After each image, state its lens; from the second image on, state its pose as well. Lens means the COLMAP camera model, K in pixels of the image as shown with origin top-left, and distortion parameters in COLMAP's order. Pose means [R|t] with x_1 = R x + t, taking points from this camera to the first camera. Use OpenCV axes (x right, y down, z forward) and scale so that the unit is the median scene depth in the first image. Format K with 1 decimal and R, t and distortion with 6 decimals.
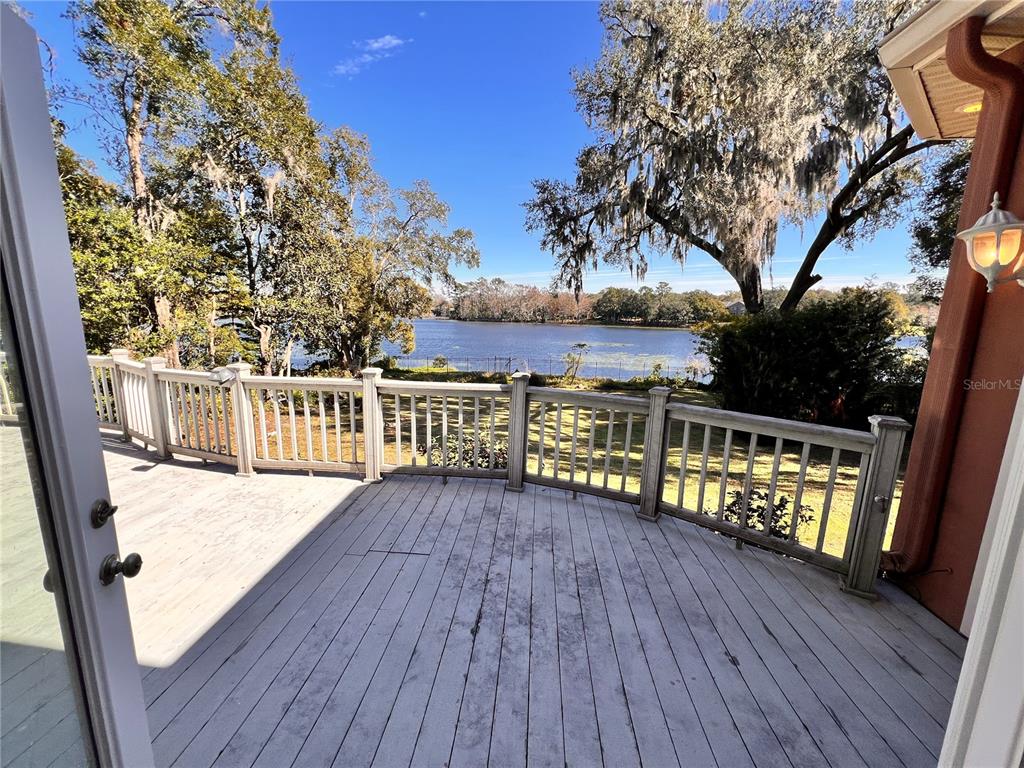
lens RADIAL K [[409.1, 0, 508.4], [0, 409.1, 385.2], [0, 0, 1]] dist [-0.001477, 0.000783]
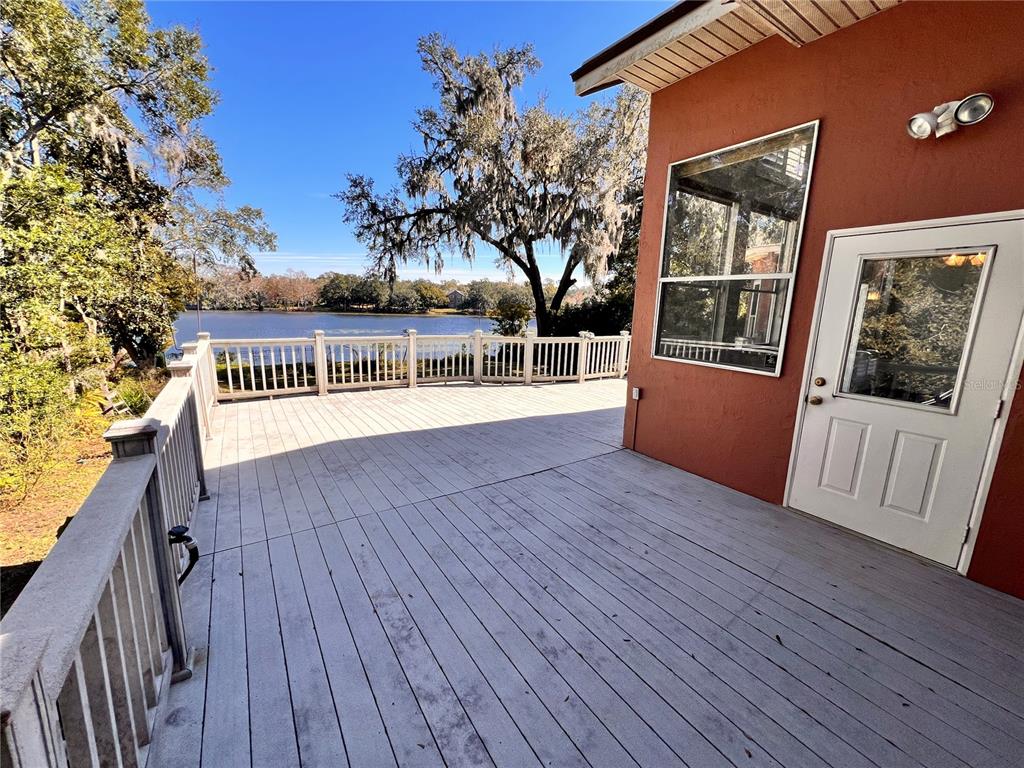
lens RADIAL K [[409.1, 0, 508.4], [0, 409.1, 385.2], [0, 0, 1]] dist [-0.001477, 0.000783]
pose [[0.791680, -0.117652, 0.599501, -0.275643], [0.098710, 0.993022, 0.064528, 0.006229], [-0.602909, 0.008091, 0.797769, -0.063344]]
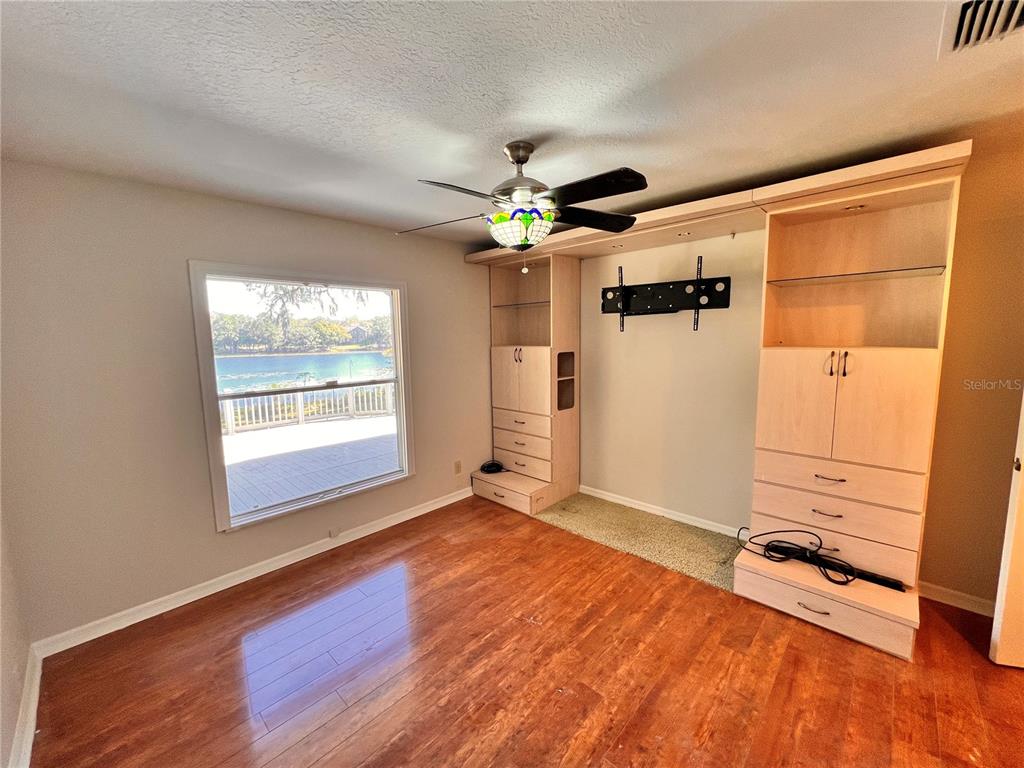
lens RADIAL K [[409.1, 0, 508.4], [0, 409.1, 385.2], [0, 0, 1]] dist [-0.001477, 0.000783]
pose [[0.638178, -0.124586, 0.759741, -0.317109], [0.167630, 0.985630, 0.020821, 0.007454], [-0.751418, 0.114068, 0.649892, -0.181577]]
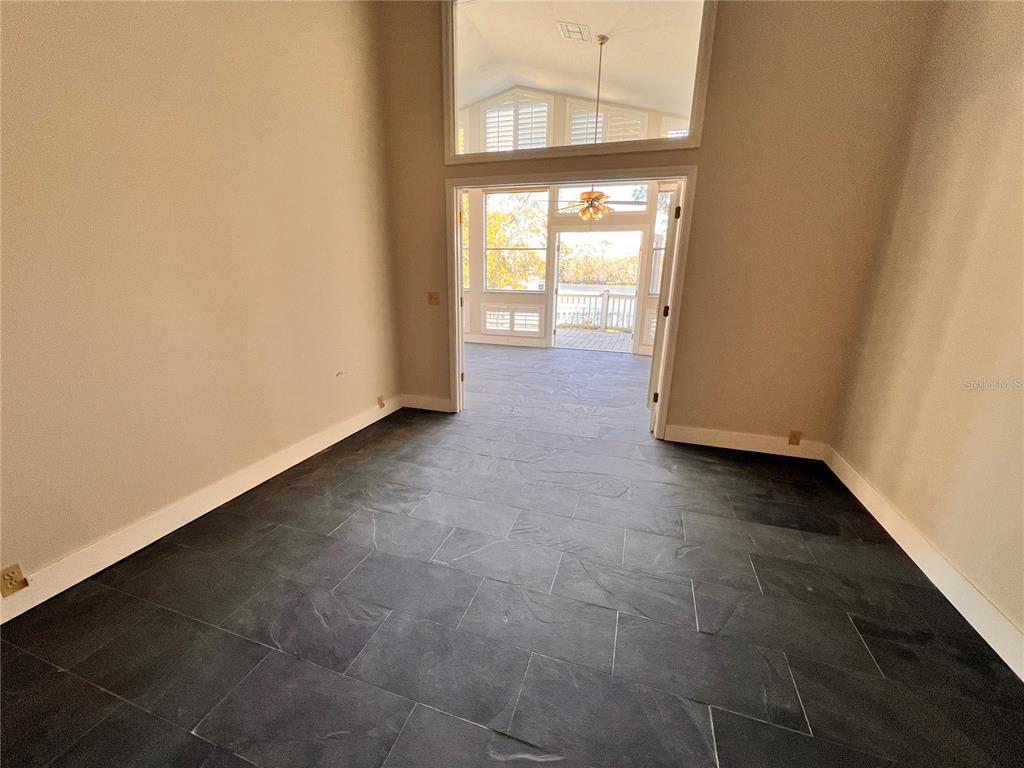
lens RADIAL K [[409.1, 0, 508.4], [0, 409.1, 385.2], [0, 0, 1]] dist [-0.001477, 0.000783]
pose [[0.969863, 0.056270, -0.237063, 0.008997], [-0.035808, 0.995320, 0.089756, 0.045347], [0.241004, -0.078562, 0.967339, -0.221052]]
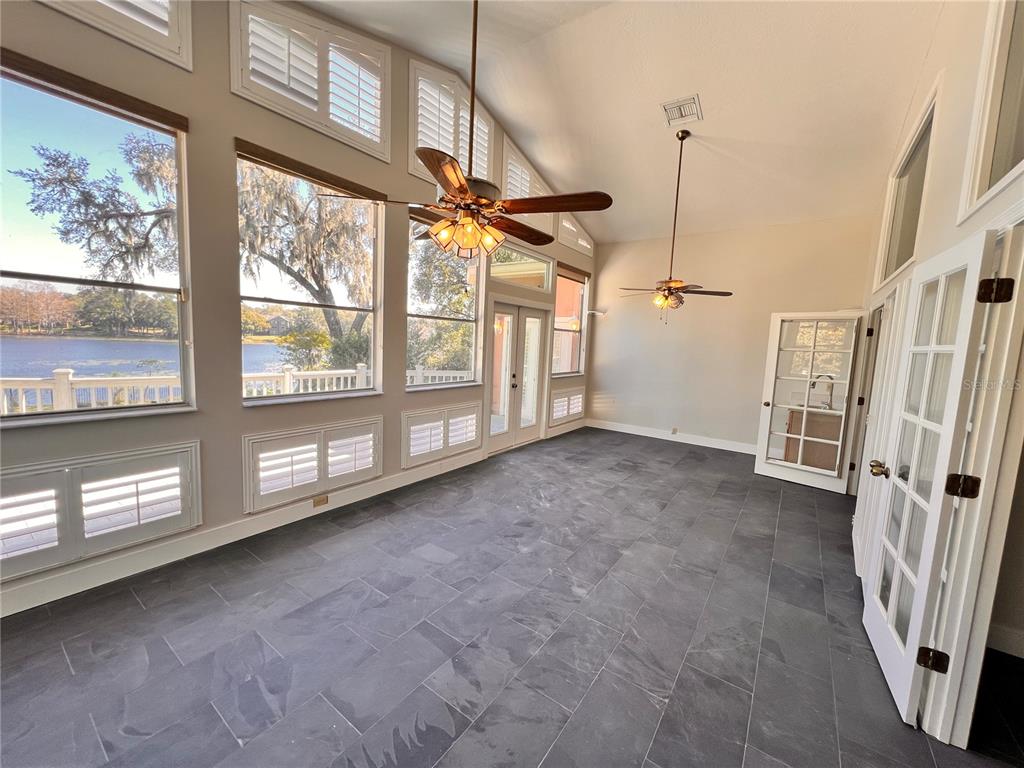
lens RADIAL K [[409.1, 0, 508.4], [0, 409.1, 385.2], [0, 0, 1]] dist [-0.001477, 0.000783]
pose [[0.519969, -0.091140, 0.849309, -0.154393], [0.118393, 0.992384, 0.034010, 0.010741], [-0.845941, 0.082868, 0.526799, -0.084210]]
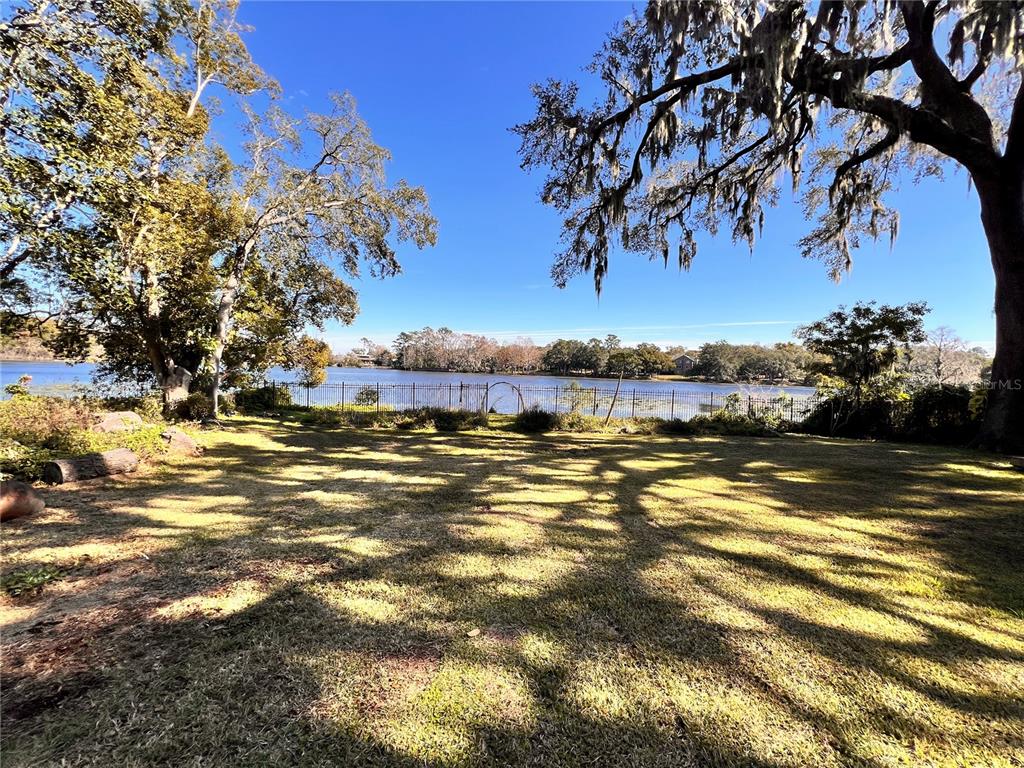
lens RADIAL K [[409.1, 0, 508.4], [0, 409.1, 385.2], [0, 0, 1]] dist [-0.001477, 0.000783]
pose [[0.990731, 0.010281, 0.135446, -0.047994], [0.007946, 0.991038, -0.133343, 0.014693], [-0.135603, 0.133184, 0.981771, 0.437835]]
